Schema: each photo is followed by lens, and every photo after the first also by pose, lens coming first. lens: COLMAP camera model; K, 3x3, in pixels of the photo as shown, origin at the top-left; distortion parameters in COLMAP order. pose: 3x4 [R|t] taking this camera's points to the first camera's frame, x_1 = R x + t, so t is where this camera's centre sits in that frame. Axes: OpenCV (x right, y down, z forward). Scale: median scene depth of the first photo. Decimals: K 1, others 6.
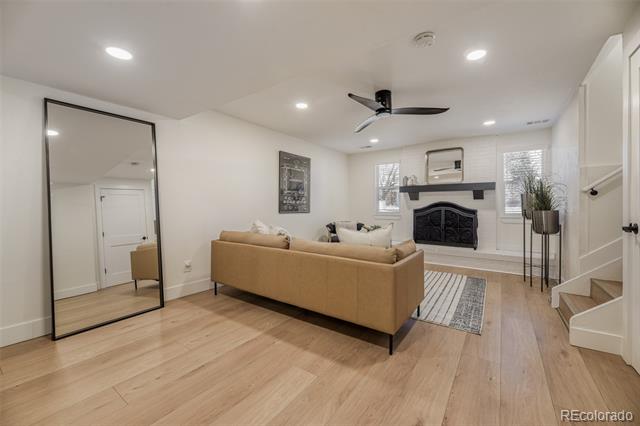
lens RADIAL K [[256.1, 0, 320.5], [0, 256.1, 208.4], [0, 0, 1]] dist [0.000388, -0.000021]
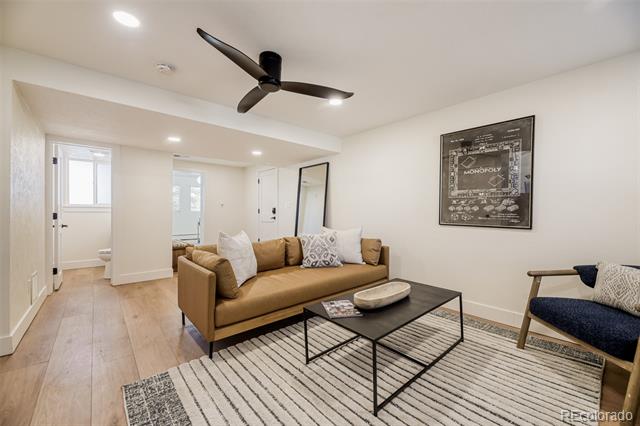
lens RADIAL K [[256.1, 0, 320.0], [0, 256.1, 215.8], [0, 0, 1]] dist [0.000388, -0.000021]
pose [[-0.233952, 0.014846, -0.972135, 0.570025], [-0.015205, 0.999705, 0.018927, -0.013831], [0.972129, 0.019209, -0.233657, 0.812574]]
